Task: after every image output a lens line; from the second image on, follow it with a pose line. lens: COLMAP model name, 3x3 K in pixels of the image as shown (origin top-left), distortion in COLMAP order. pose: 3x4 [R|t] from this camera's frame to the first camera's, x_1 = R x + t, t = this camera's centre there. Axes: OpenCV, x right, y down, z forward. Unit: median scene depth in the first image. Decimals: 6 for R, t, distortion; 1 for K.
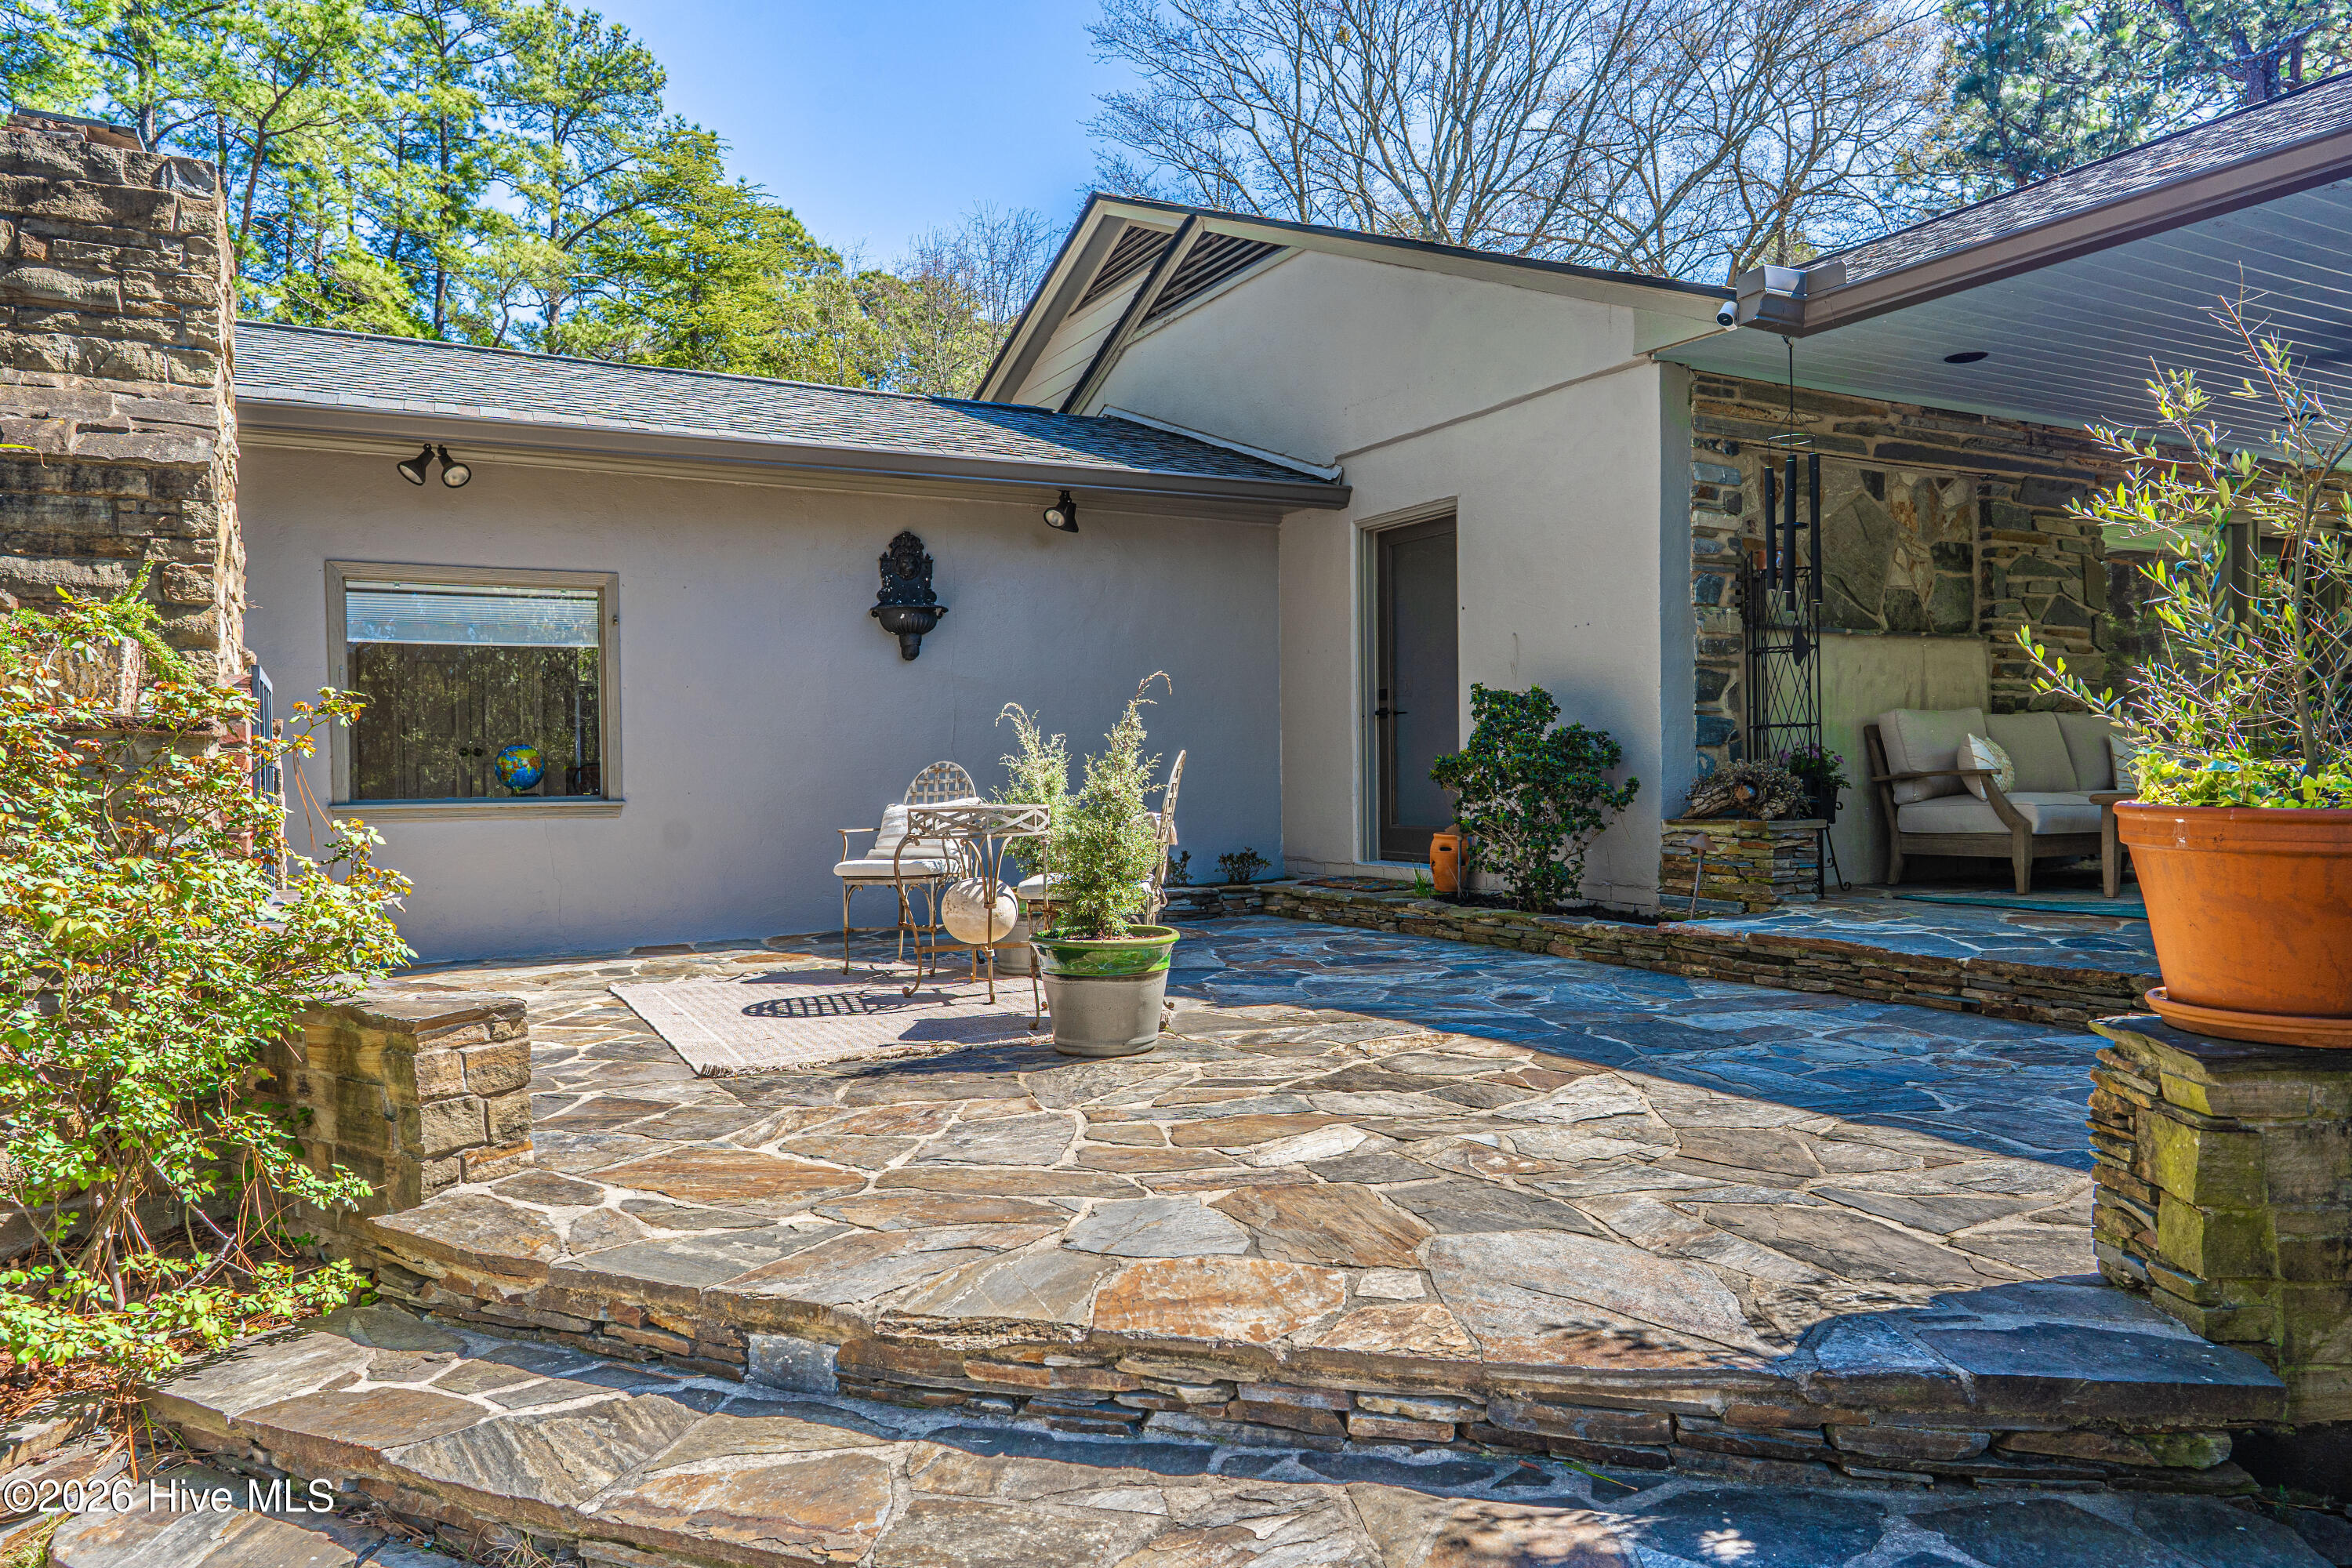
lens RADIAL K [[1579.9, 0, 1168.8], [0, 1579.9, 786.0], [0, 0, 1]] dist [-0.006997, 0.000834]
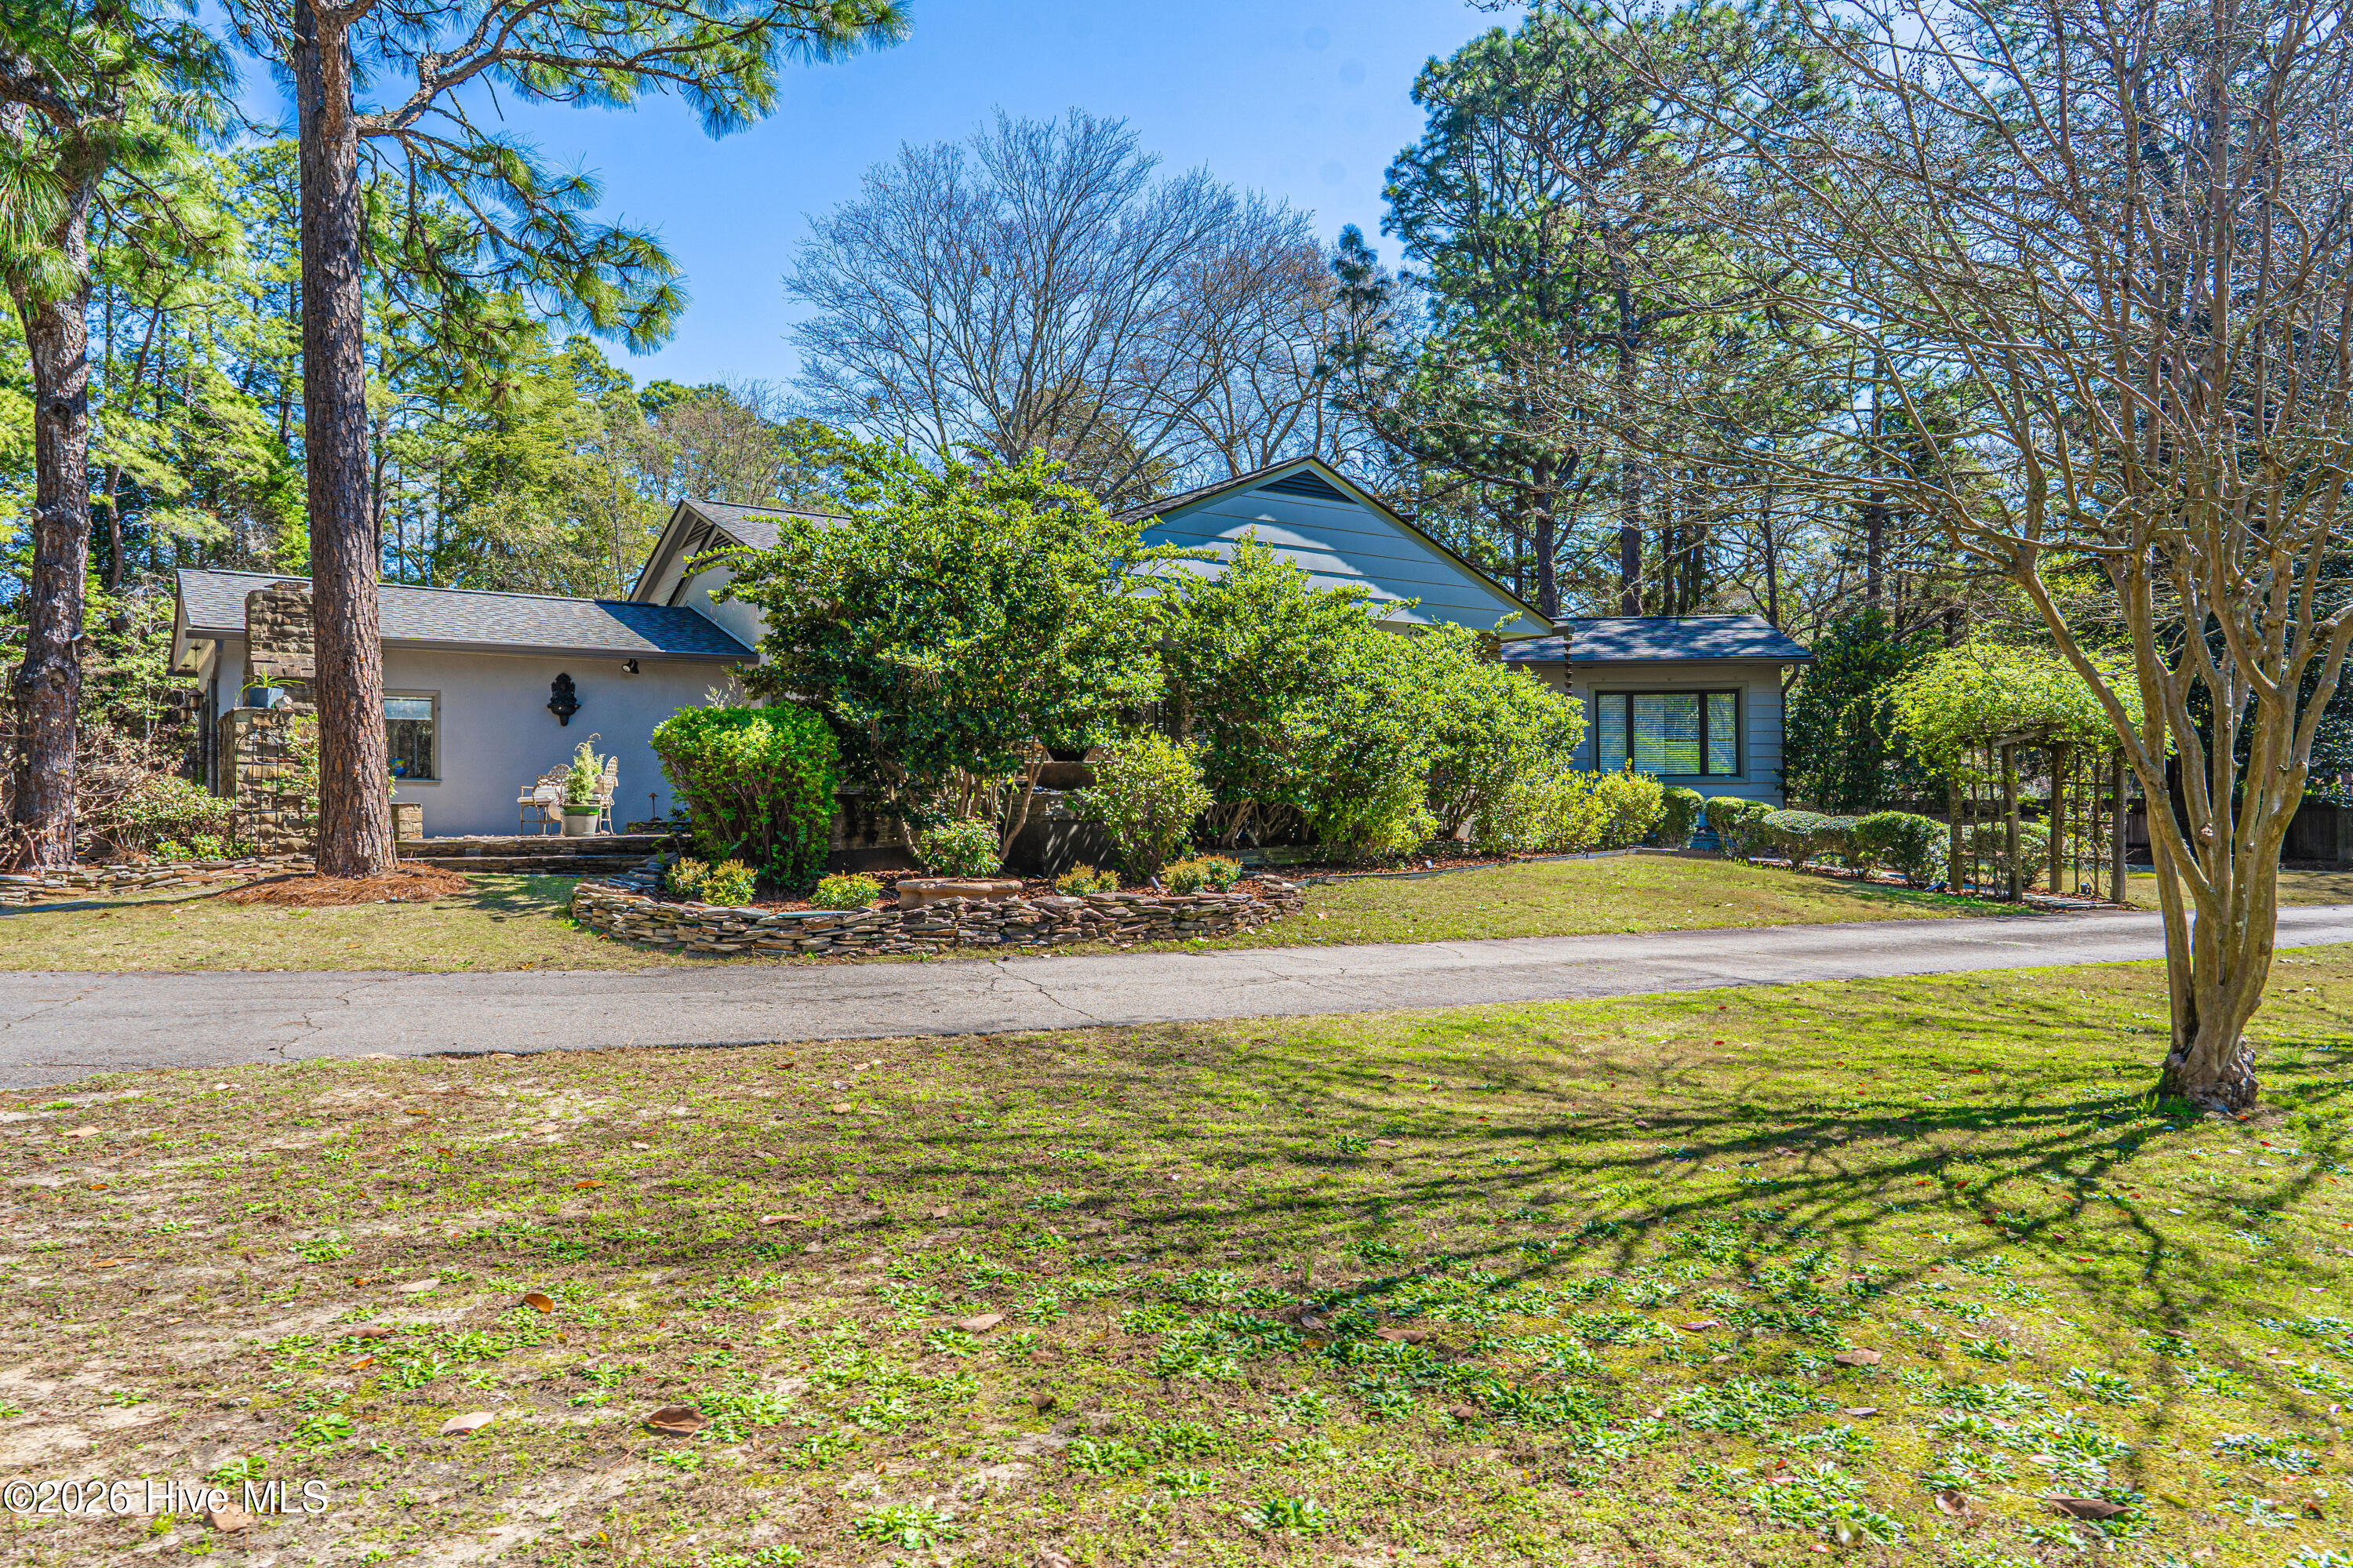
lens RADIAL K [[1588.8, 0, 1172.6], [0, 1588.8, 800.4], [0, 0, 1]] dist [0.018135, -0.003364]
pose [[0.994466, 0.014258, 0.104085, 0.236900], [-0.011563, 0.999583, -0.026452, 0.041121], [-0.104418, 0.025102, 0.994217, -0.707527]]
